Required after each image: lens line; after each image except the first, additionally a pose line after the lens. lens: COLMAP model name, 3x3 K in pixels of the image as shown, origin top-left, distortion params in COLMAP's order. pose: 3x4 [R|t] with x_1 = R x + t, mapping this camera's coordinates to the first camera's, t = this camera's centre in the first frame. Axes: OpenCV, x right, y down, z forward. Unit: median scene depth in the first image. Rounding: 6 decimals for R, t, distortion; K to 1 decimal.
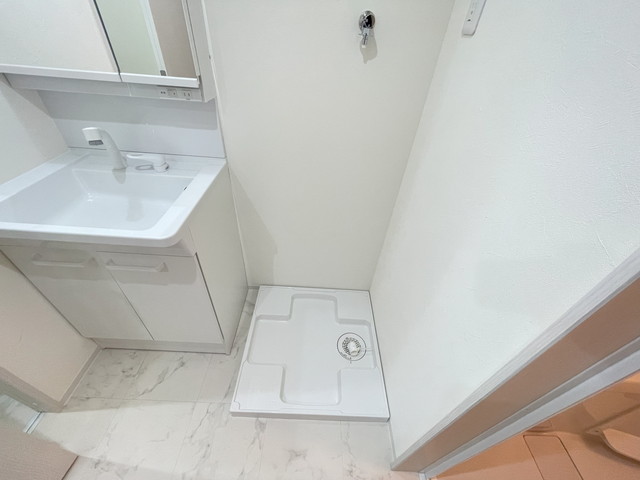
lens RADIAL K [[259.3, 0, 319.5], [0, 259.3, 238.8], [0, 0, 1]] dist [-0.000102, -0.001242]
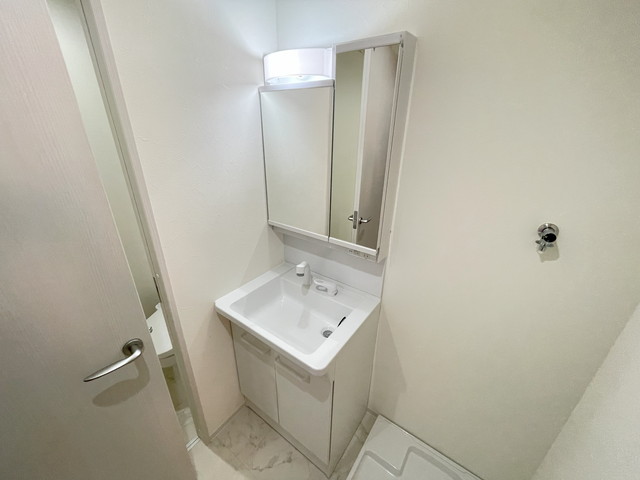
lens RADIAL K [[259.3, 0, 318.0], [0, 259.3, 239.5], [0, 0, 1]] dist [-0.000102, -0.001242]
pose [[0.818111, 0.171971, -0.548744, 0.004140], [-0.333921, 0.918946, -0.209847, -0.212633], [0.468179, 0.354915, 0.809224, -0.180757]]
